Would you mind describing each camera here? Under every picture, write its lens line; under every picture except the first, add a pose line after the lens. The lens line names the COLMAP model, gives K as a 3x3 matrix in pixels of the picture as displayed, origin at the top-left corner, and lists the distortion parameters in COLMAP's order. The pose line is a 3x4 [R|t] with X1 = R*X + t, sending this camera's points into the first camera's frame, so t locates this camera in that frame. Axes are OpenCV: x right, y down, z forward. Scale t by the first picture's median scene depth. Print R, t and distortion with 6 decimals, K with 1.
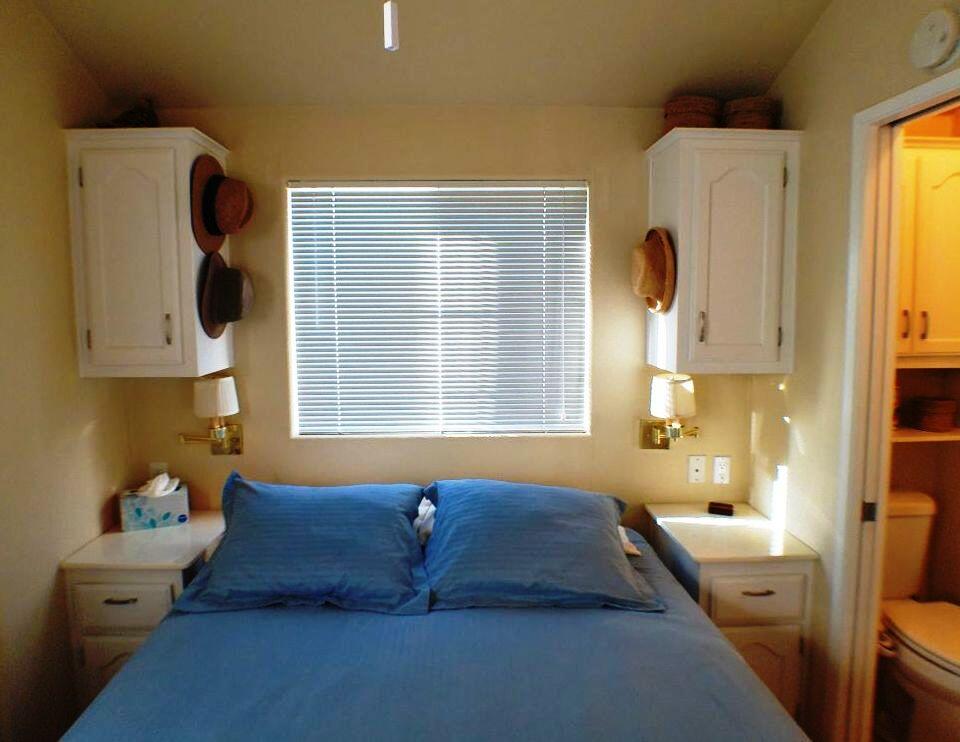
lens RADIAL K [[635.5, 0, 479.7], [0, 635.5, 338.3], [0, 0, 1]] dist [-0.039279, -0.007379]
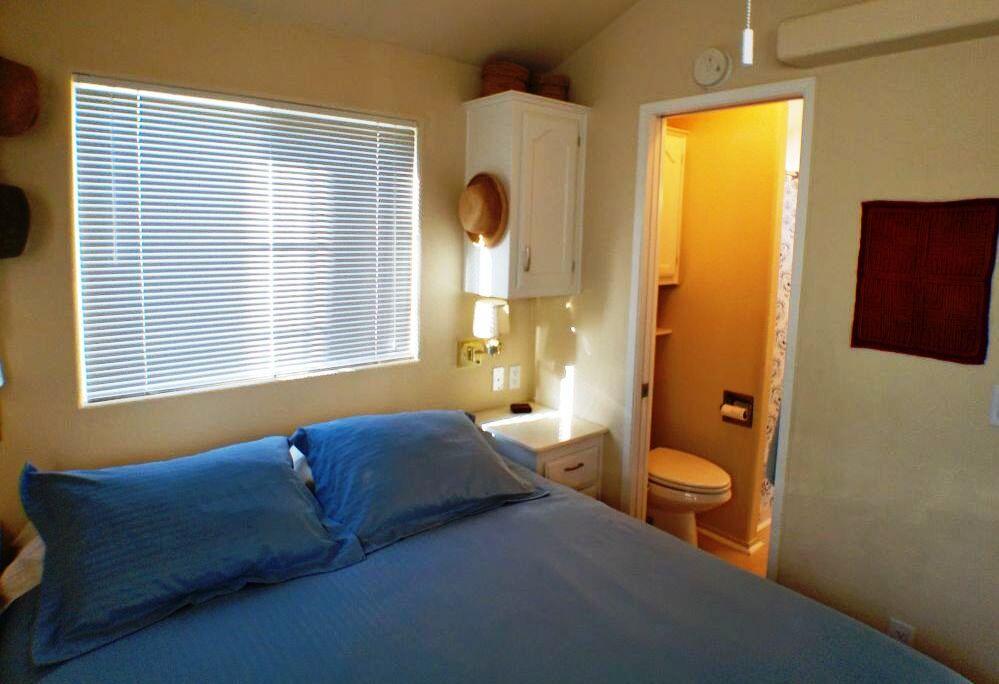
lens RADIAL K [[633.9, 0, 501.4], [0, 633.9, 269.2], [0, 0, 1]] dist [-0.040062, -0.002933]
pose [[0.760667, -0.022358, 0.648757, -0.442526], [0.014672, 0.999744, 0.017251, -0.018713], [-0.648977, -0.003604, 0.760800, 0.106268]]
